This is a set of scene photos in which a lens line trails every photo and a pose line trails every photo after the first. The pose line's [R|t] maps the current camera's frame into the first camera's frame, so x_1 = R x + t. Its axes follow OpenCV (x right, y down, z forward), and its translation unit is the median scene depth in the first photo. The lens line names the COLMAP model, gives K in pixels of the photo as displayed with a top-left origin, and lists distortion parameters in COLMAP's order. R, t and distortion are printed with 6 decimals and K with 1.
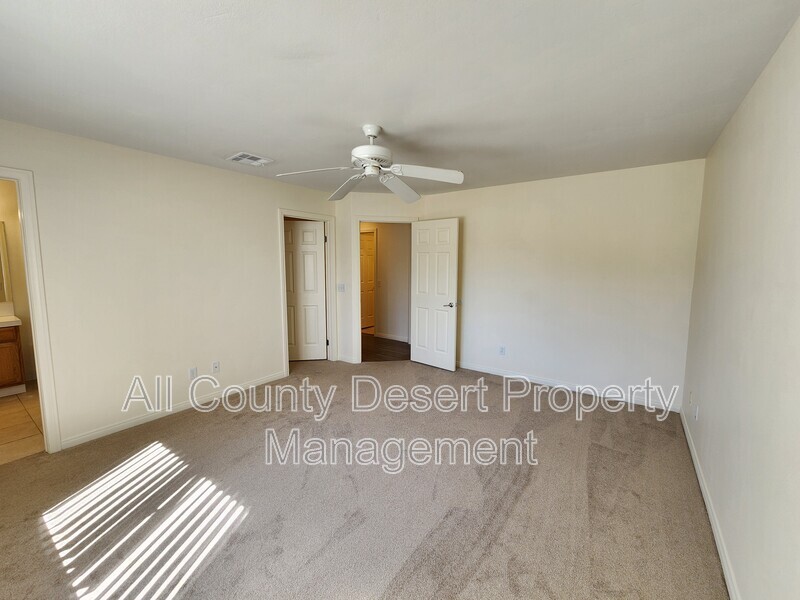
lens RADIAL K [[331.4, 0, 403.1], [0, 331.4, 296.9], [0, 0, 1]] dist [0.000732, 0.000123]
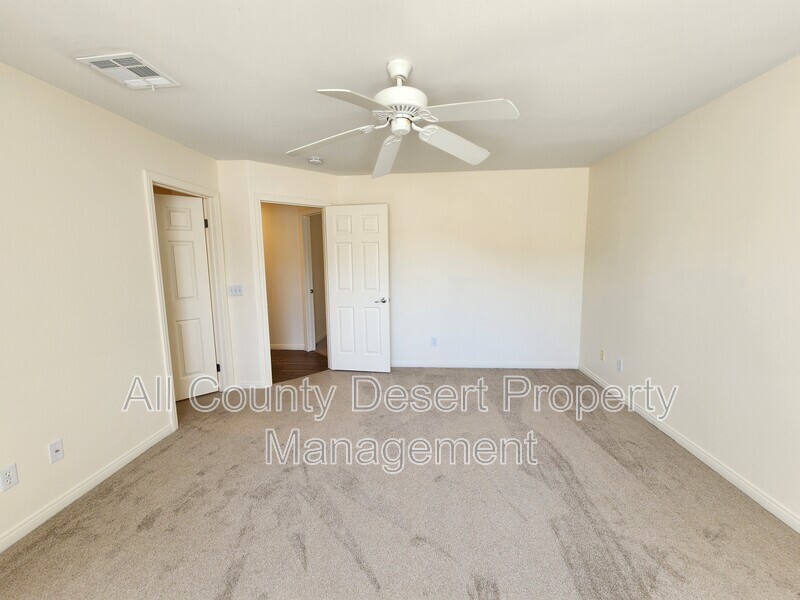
lens RADIAL K [[331.4, 0, 403.1], [0, 331.4, 296.9], [0, 0, 1]] dist [0.000732, 0.000123]
pose [[0.854104, -0.080744, 0.513796, -0.274221], [0.074297, 0.996686, 0.033124, -0.011414], [-0.514768, 0.009882, 0.857273, 0.198097]]
